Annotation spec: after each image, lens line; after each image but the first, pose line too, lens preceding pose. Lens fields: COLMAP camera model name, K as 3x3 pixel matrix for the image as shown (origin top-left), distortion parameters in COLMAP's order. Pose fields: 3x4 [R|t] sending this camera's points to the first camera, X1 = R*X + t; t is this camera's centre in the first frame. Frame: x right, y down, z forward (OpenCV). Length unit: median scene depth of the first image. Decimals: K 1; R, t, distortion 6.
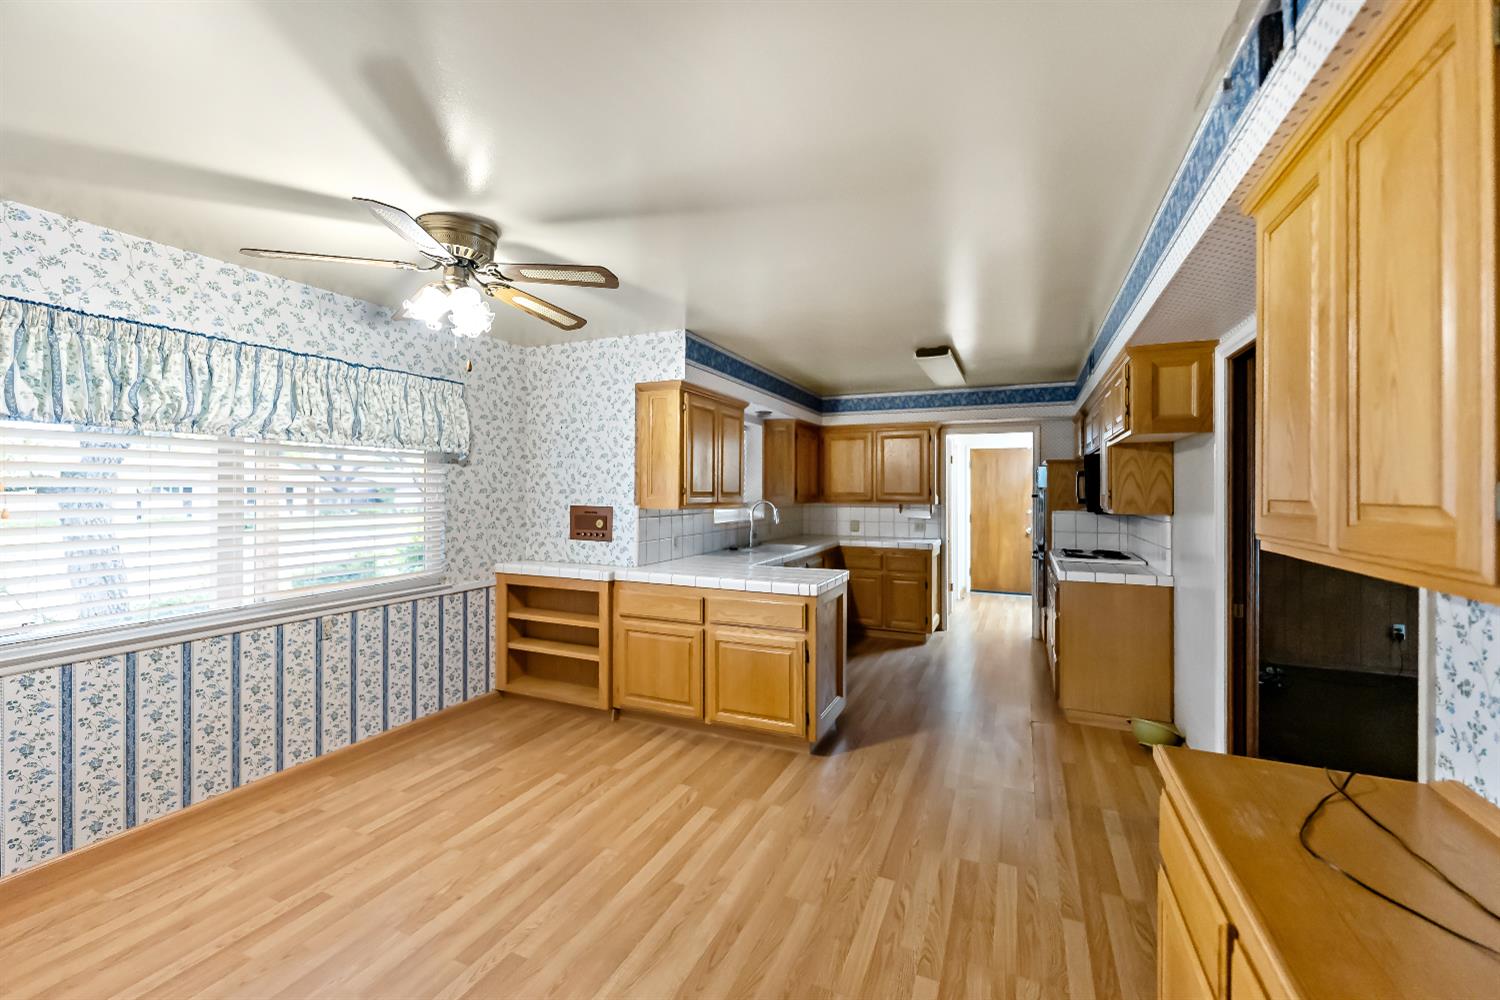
lens RADIAL K [[604.9, 0, 749.5], [0, 604.9, 492.3], [0, 0, 1]] dist [0.000781, -0.000043]
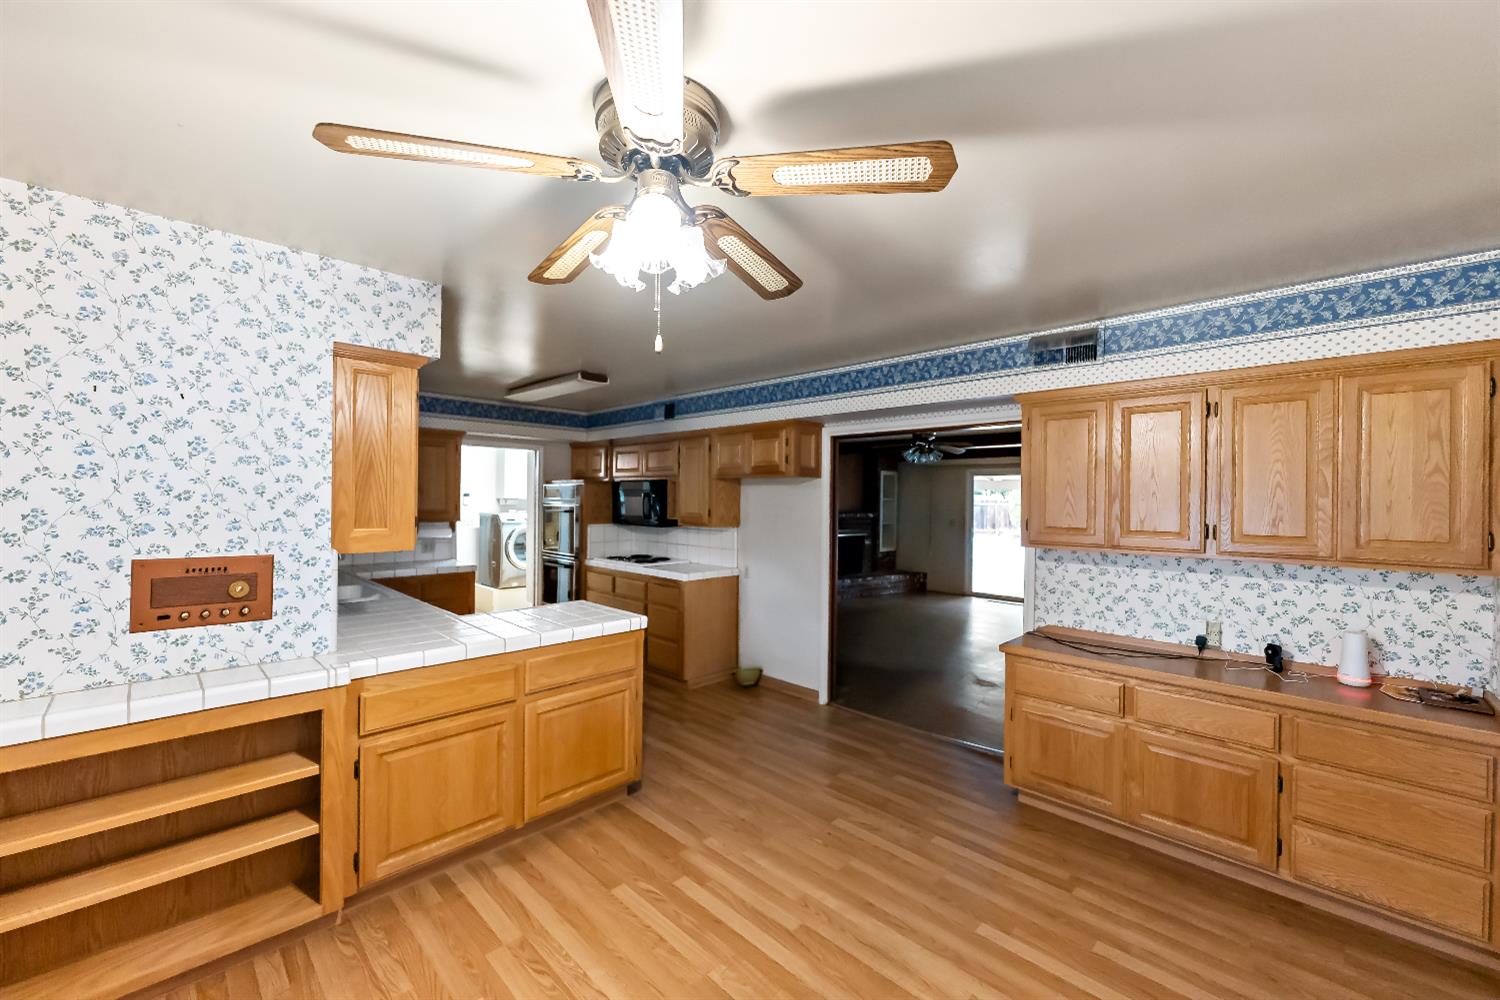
lens RADIAL K [[599.4, 0, 752.5], [0, 599.4, 505.5], [0, 0, 1]] dist [0.001252, -0.000056]
pose [[0.349686, -0.011470, 0.936797, -0.619404], [-0.007936, 0.999853, 0.015204, -0.034426], [-0.936833, -0.012751, 0.349544, 0.431445]]
